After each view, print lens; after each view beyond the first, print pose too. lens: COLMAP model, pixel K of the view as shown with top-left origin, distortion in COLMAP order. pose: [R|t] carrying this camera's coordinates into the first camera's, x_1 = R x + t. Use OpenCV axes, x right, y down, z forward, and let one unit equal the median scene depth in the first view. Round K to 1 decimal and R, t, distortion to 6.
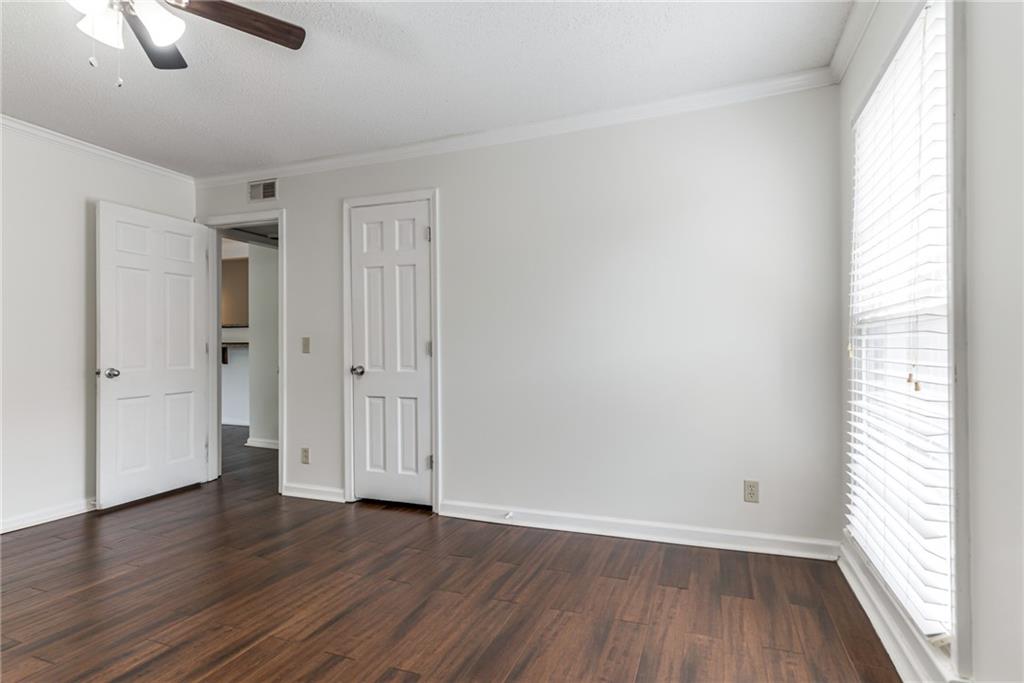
lens RADIAL K [[522.0, 0, 511.0], [0, 522.0, 345.9], [0, 0, 1]] dist [0.011088, -0.000259]
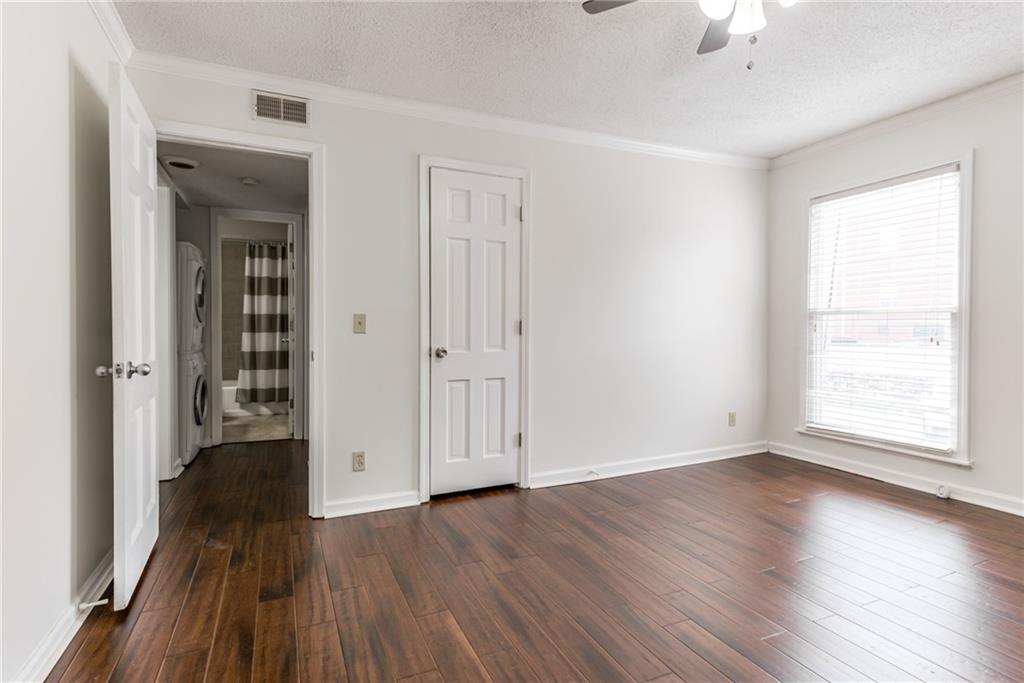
lens RADIAL K [[522.0, 0, 516.5], [0, 522.0, 337.3], [0, 0, 1]] dist [0.011088, -0.000259]
pose [[0.701882, -0.014461, 0.712146, -0.864747], [-0.001143, 0.999770, 0.021428, 0.002082], [-0.712292, -0.015854, 0.701704, 0.292785]]
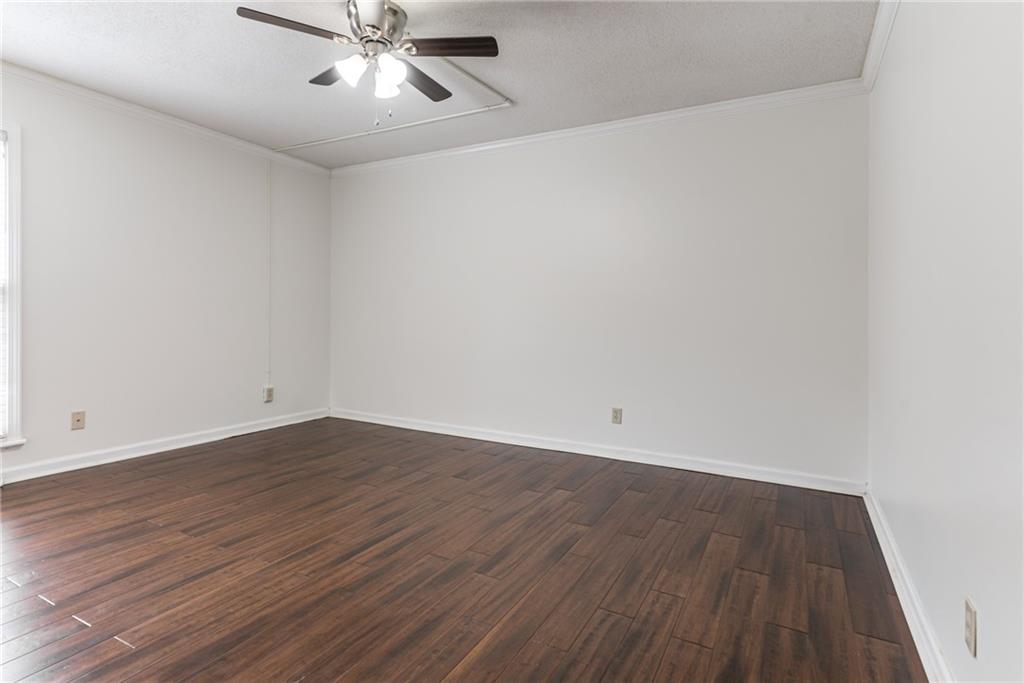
lens RADIAL K [[522.0, 0, 506.6], [0, 522.0, 340.6], [0, 0, 1]] dist [0.011088, -0.000259]
pose [[-0.990134, -0.026275, 0.137635, -0.624593], [-0.021123, 0.999025, 0.038761, 0.011069], [-0.138520, 0.035471, -0.989724, 1.140099]]
